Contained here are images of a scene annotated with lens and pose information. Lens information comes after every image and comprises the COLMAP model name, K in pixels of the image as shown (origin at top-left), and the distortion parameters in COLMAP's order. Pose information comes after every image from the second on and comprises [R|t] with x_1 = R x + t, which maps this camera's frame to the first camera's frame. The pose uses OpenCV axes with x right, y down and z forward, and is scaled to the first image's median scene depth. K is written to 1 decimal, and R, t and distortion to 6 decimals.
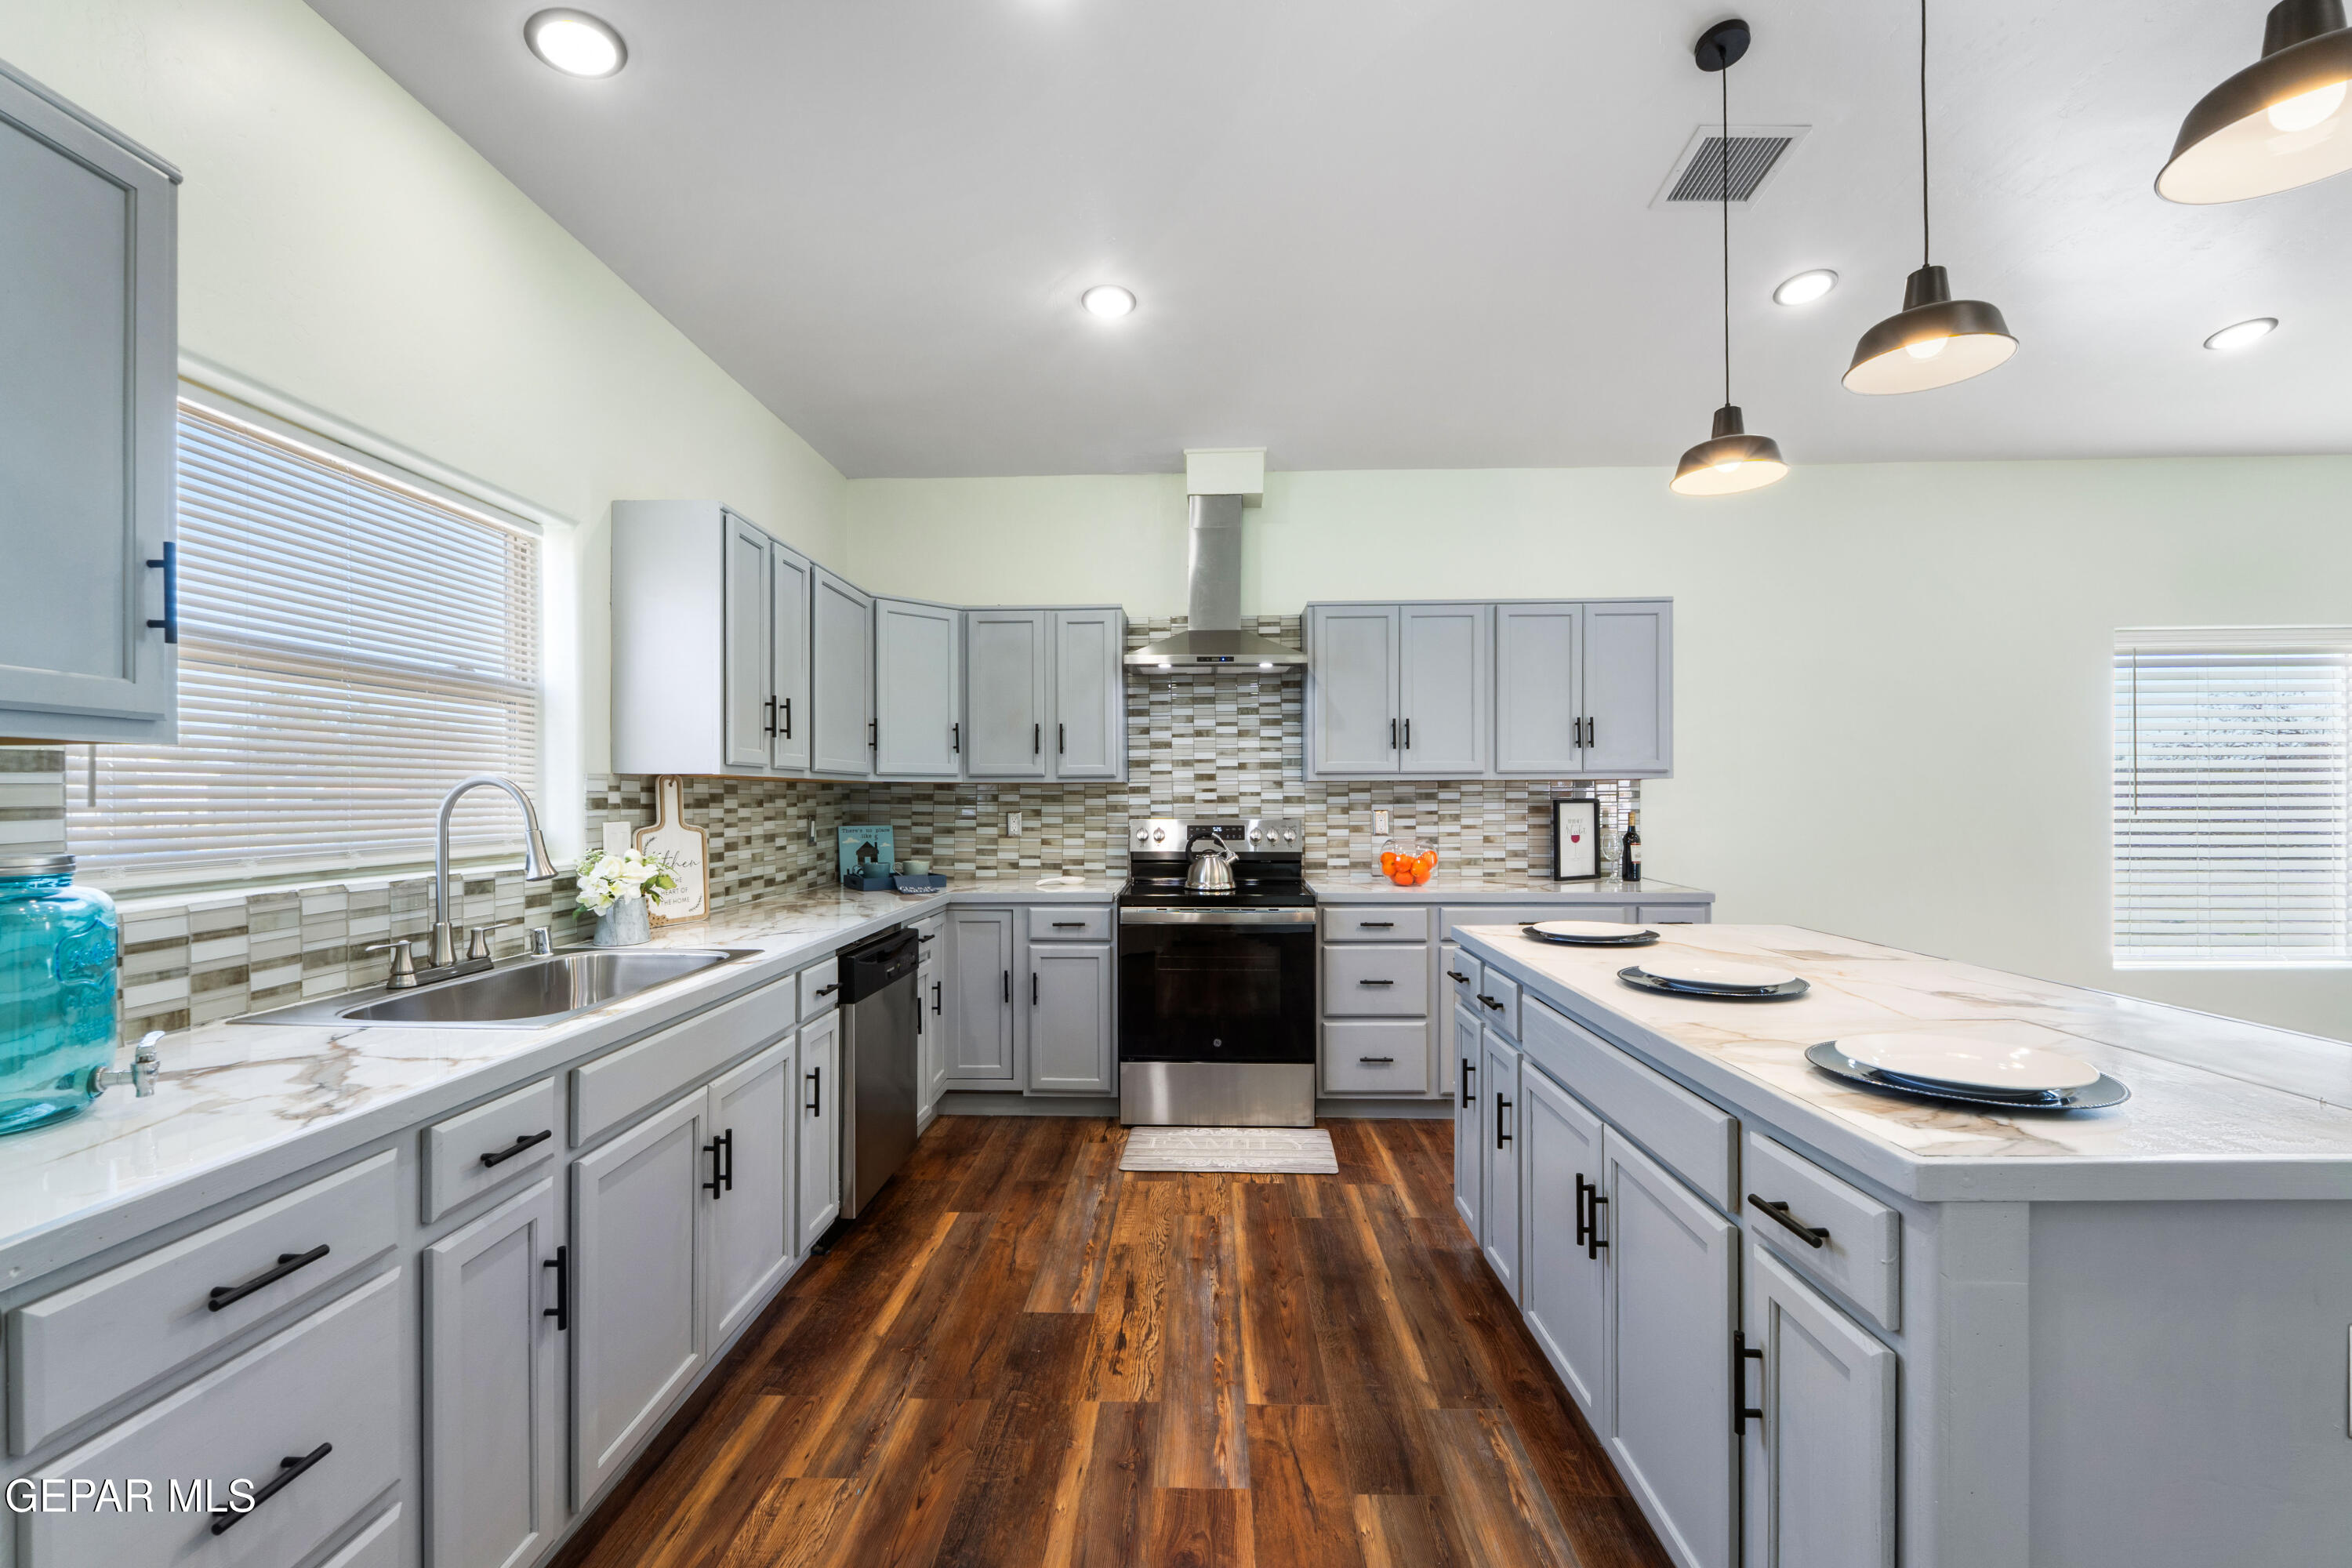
lens RADIAL K [[1002.1, 0, 1171.4], [0, 1002.1, 796.3], [0, 0, 1]] dist [-0.001297, -0.000058]
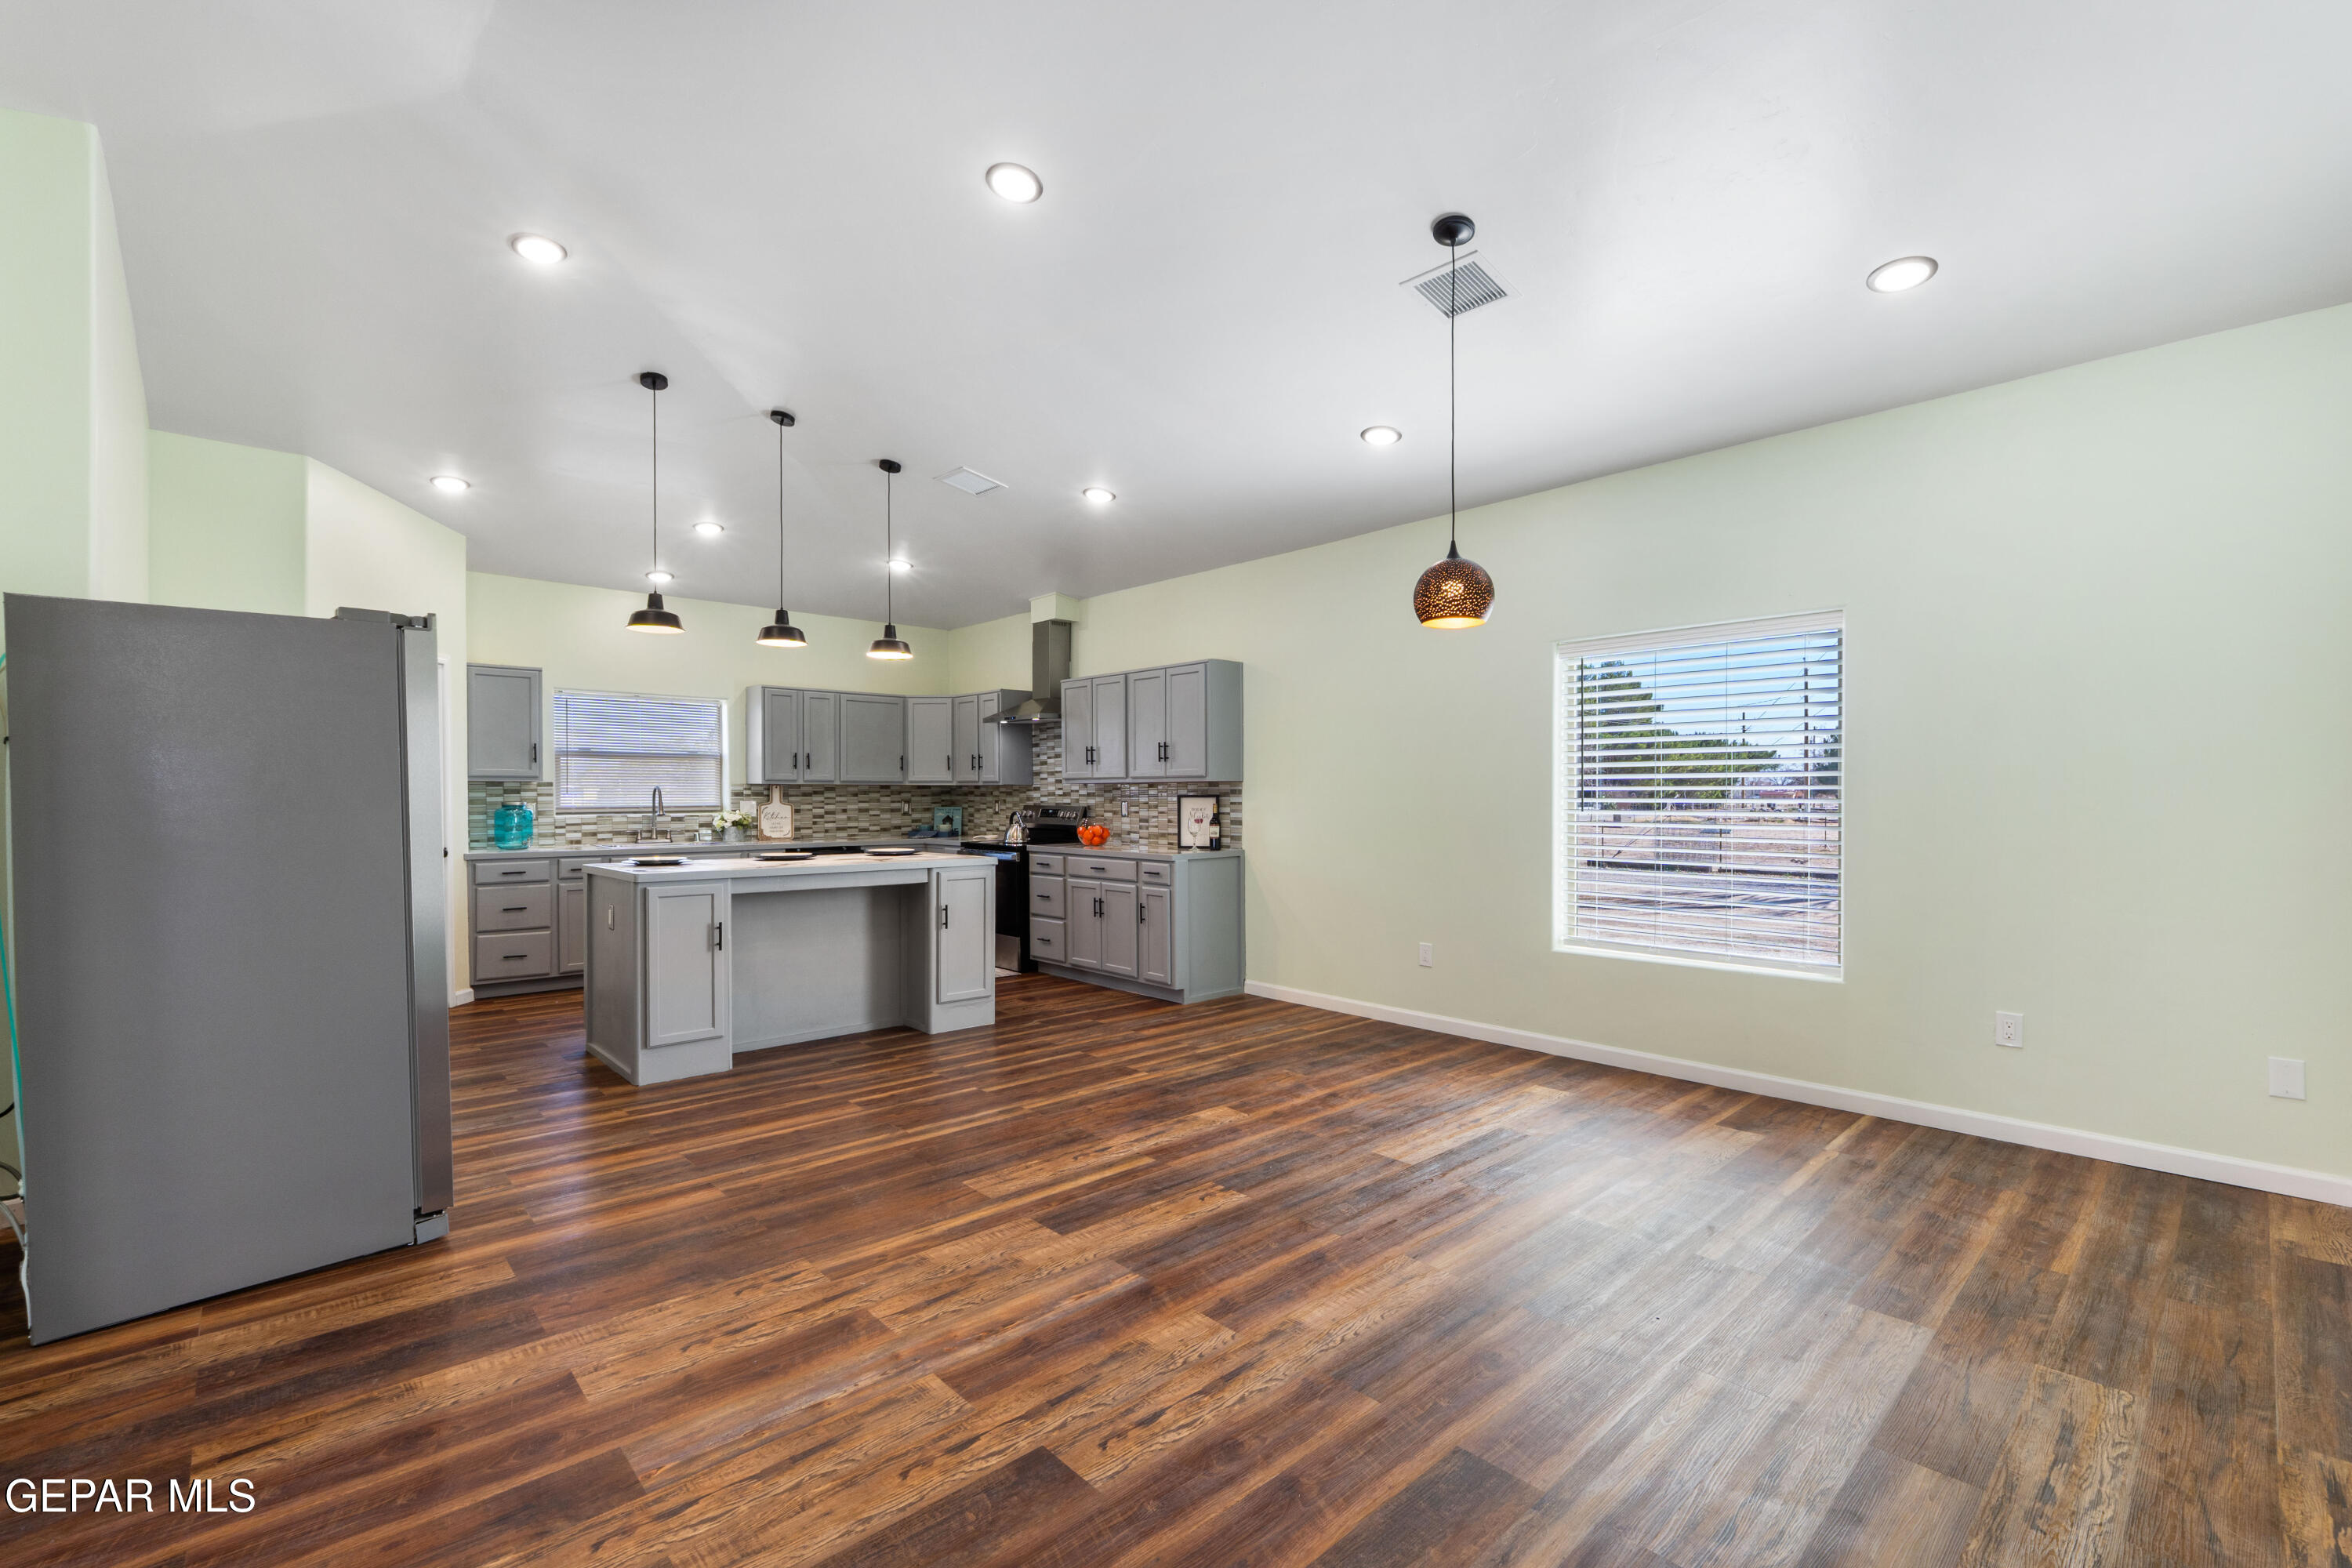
lens RADIAL K [[1030.2, 0, 1162.9], [0, 1030.2, 807.2], [0, 0, 1]] dist [-0.003301, -0.000306]
pose [[0.693645, 0.012214, -0.720214, 1.499083], [-0.002019, 0.999885, 0.015013, -0.001585], [0.720315, -0.008960, 0.693590, -0.108268]]
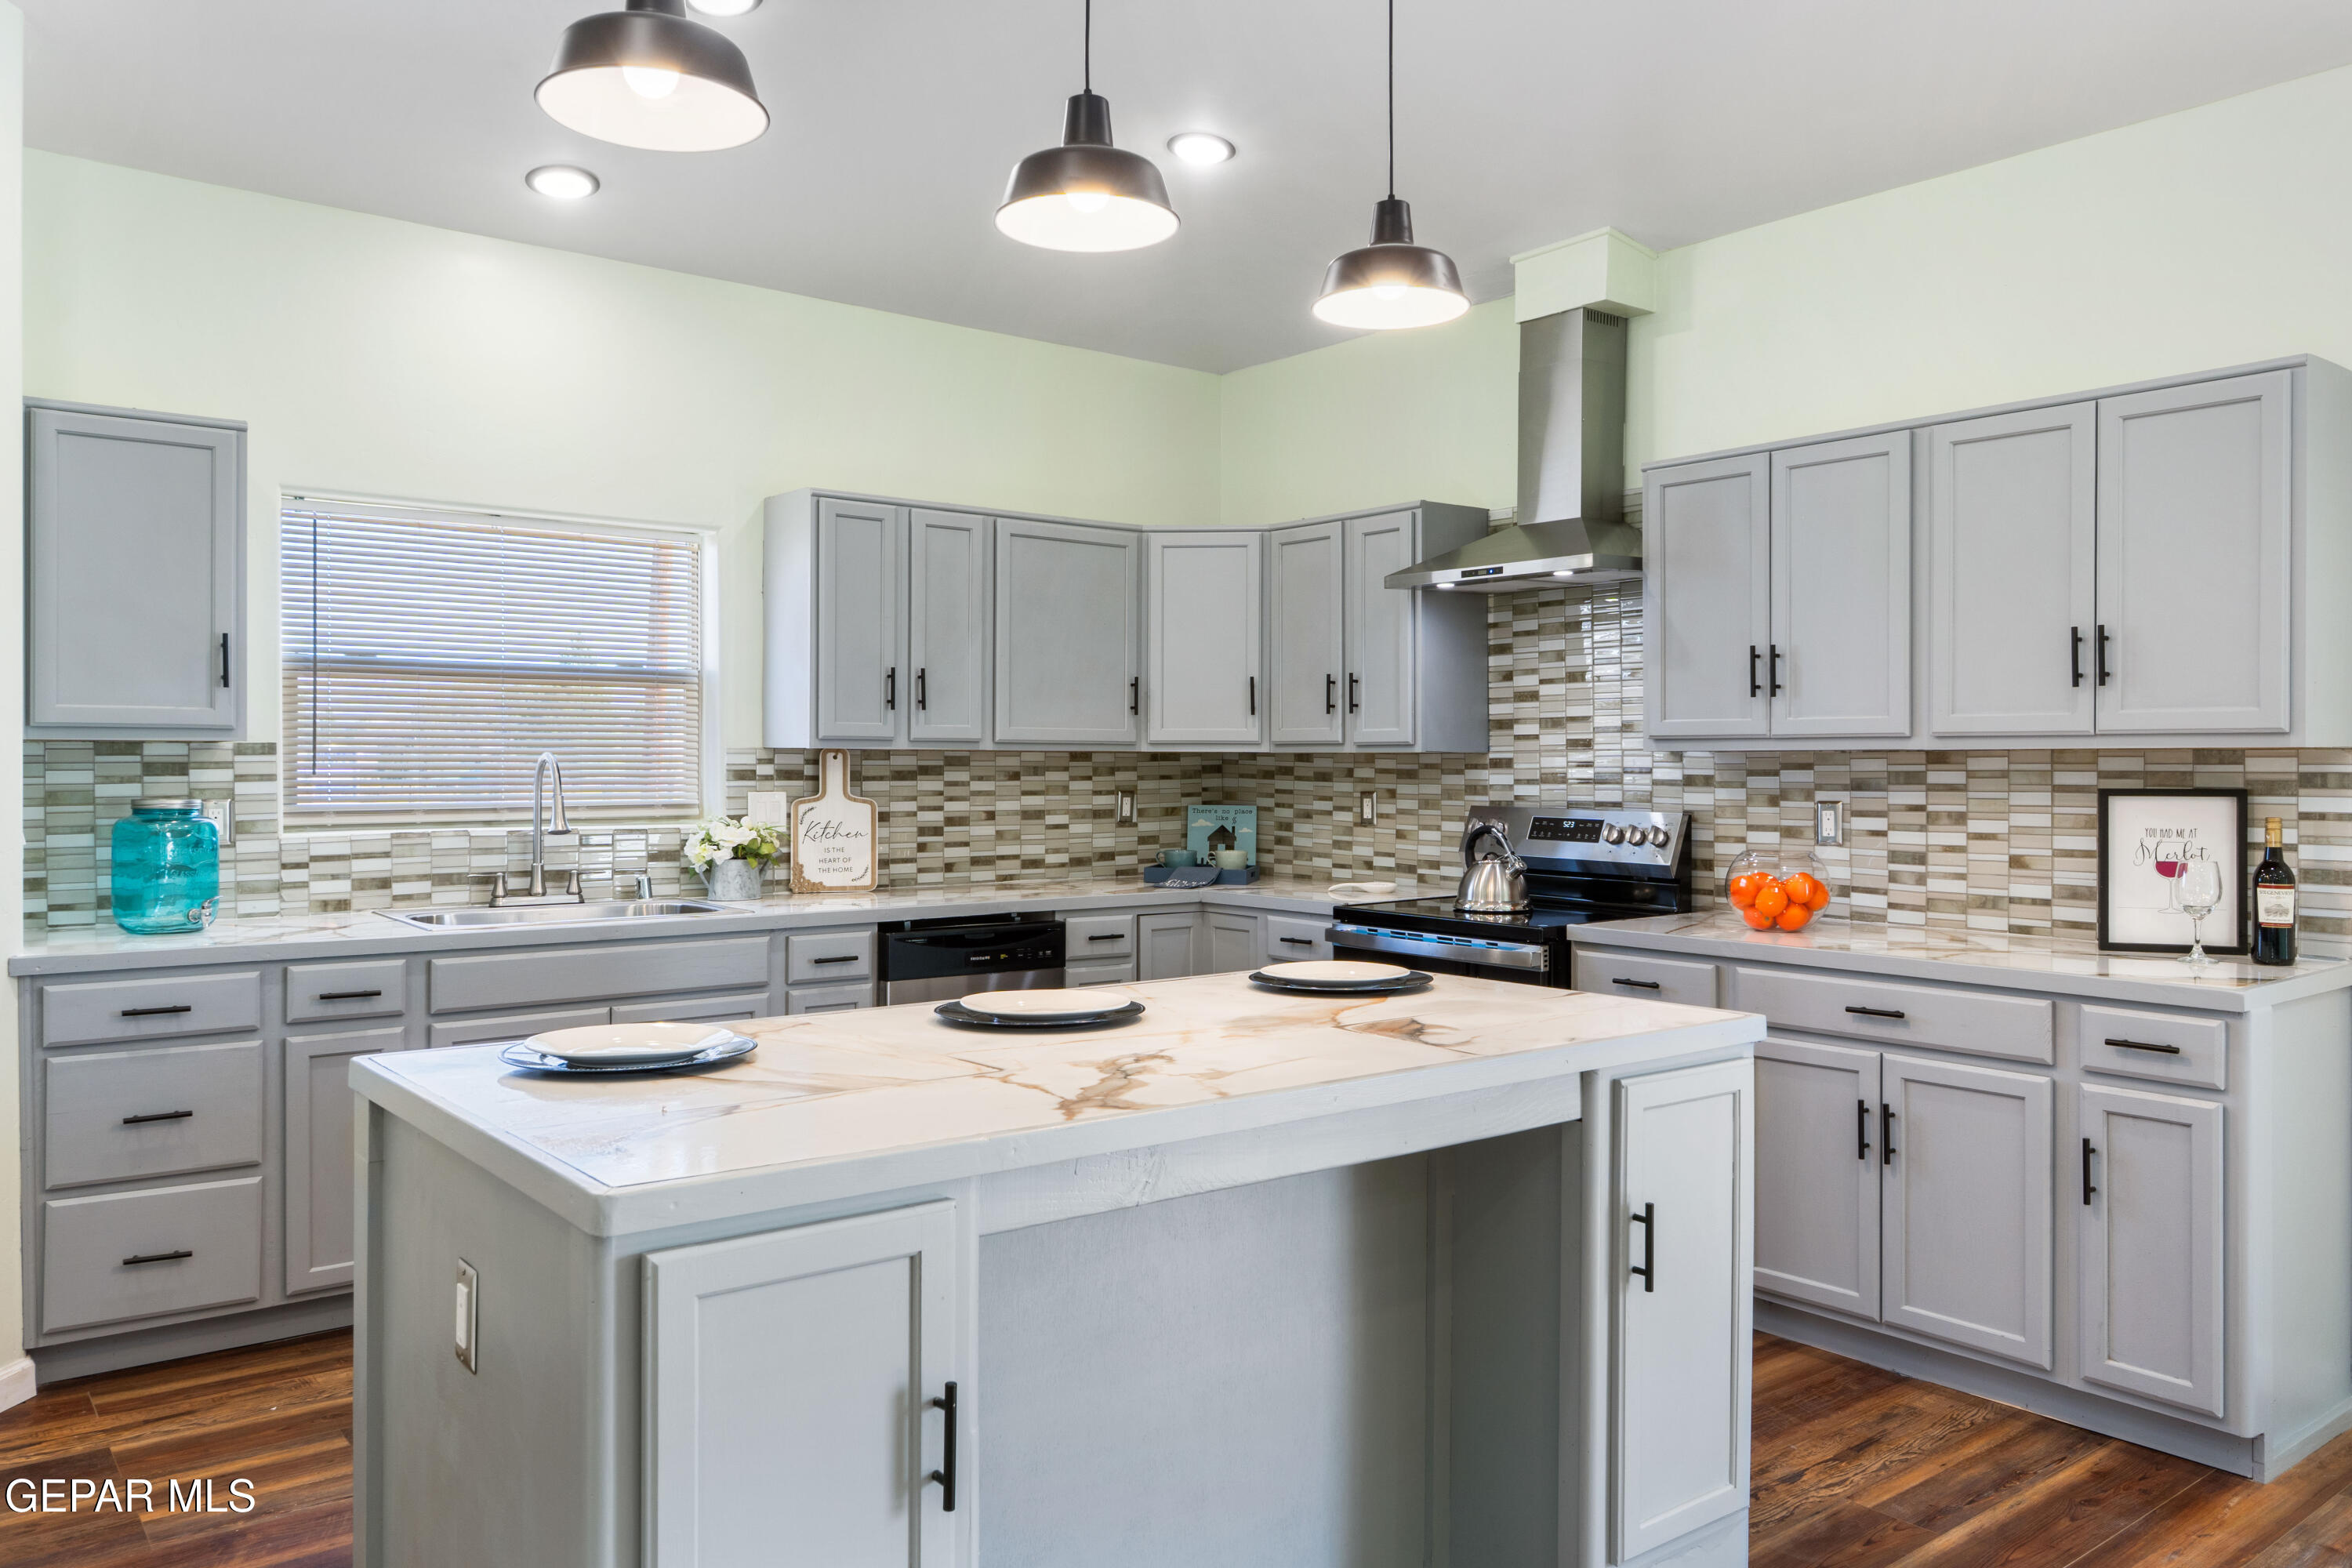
lens RADIAL K [[1703.0, 0, 1168.7], [0, 1703.0, 764.7], [0, 0, 1]] dist [-0.000348, 0.002226]
pose [[0.644176, 0.007421, -0.764841, 0.736628], [-0.005617, 0.999972, 0.004971, -0.010158], [0.764857, 0.001094, 0.644200, 0.087865]]
